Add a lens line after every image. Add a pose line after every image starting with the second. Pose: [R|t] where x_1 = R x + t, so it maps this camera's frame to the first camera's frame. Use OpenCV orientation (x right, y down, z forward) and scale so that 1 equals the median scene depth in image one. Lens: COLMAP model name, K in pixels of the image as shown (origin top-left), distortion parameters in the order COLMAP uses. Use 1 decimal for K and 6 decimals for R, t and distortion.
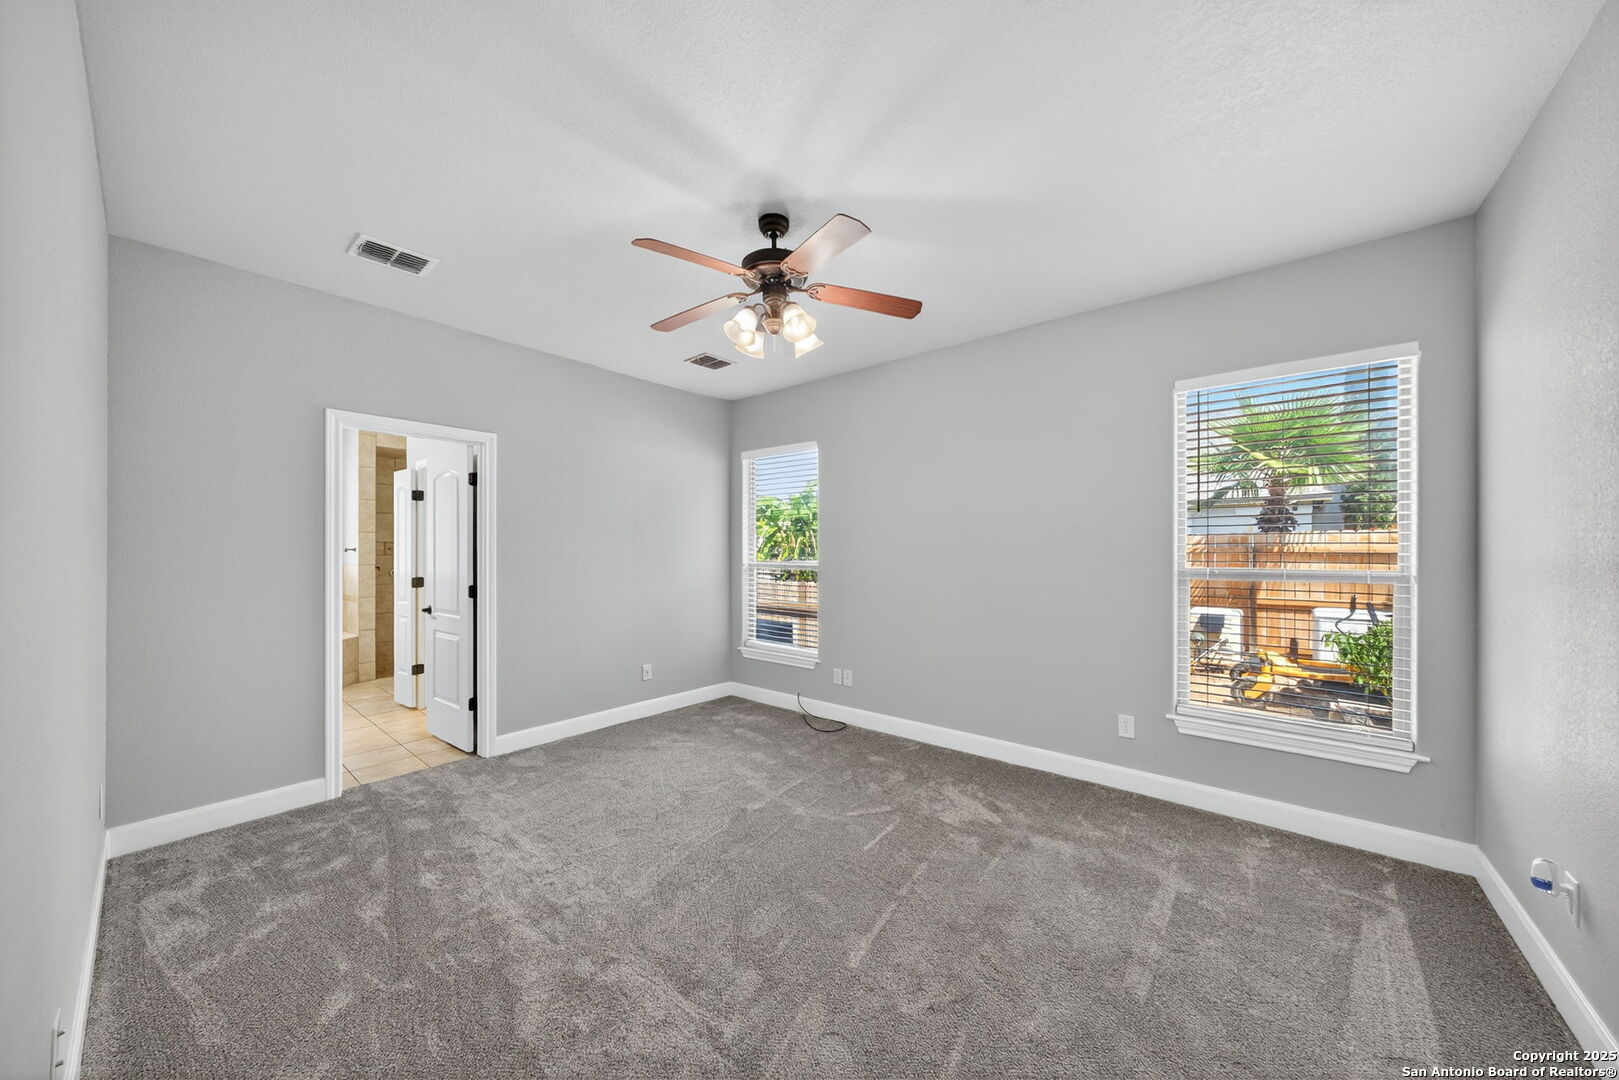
lens RADIAL K [[547.4, 0, 837.7], [0, 547.4, 547.9], [0, 0, 1]] dist [-0.000411, -0.000011]
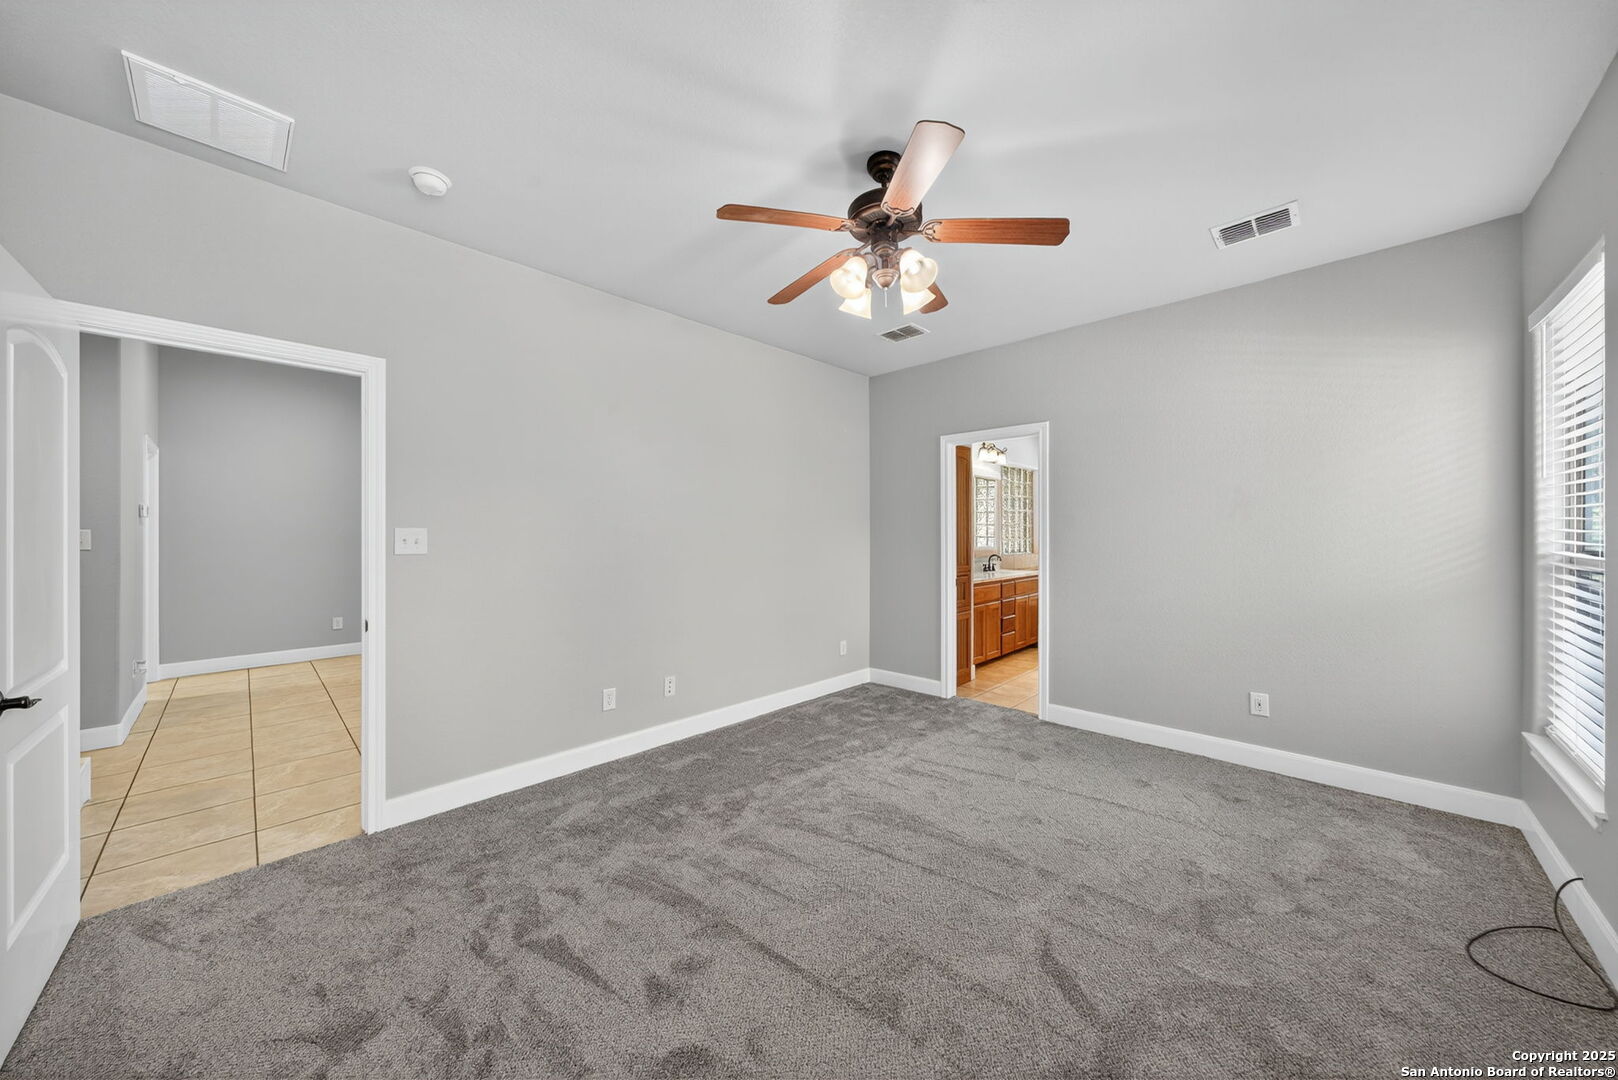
lens RADIAL K [[565.2, 0, 793.7], [0, 565.2, 534.0], [0, 0, 1]] dist [-0.000632, 0.000186]
pose [[-0.100281, 0.000669, -0.994959, 0.649818], [0.006678, 0.999978, -0.000001, 0.009840], [0.994937, -0.006645, -0.100283, 0.752694]]
